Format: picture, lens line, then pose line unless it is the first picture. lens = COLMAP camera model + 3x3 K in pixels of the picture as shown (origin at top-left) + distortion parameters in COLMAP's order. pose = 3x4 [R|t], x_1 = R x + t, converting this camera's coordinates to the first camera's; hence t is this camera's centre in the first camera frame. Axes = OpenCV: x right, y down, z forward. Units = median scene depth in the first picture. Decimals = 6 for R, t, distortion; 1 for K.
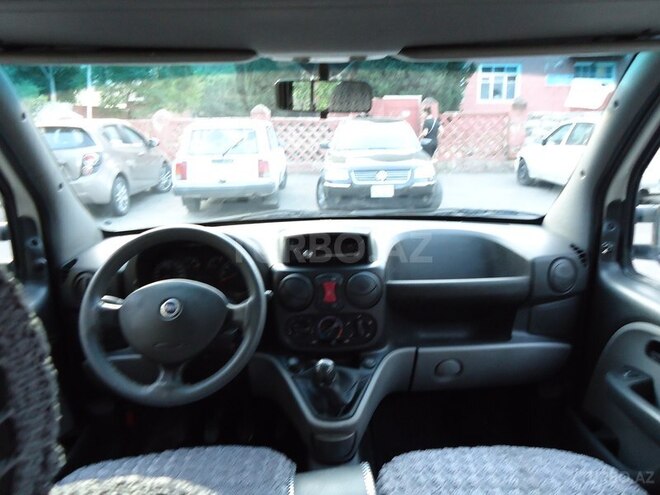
lens RADIAL K [[481.7, 0, 330.0], [0, 481.7, 247.5], [0, 0, 1]] dist [-0.008935, -0.002963]
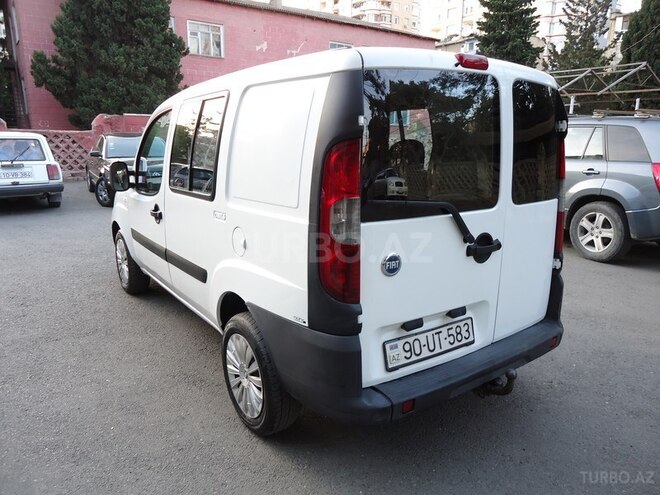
lens RADIAL K [[481.7, 0, 330.0], [0, 481.7, 247.5], [0, 0, 1]] dist [-0.008935, -0.002963]
pose [[0.833754, -0.099779, 0.543045, -0.137672], [0.113659, 0.993487, 0.008040, 0.056534], [-0.540310, 0.055018, 0.839665, -0.231009]]
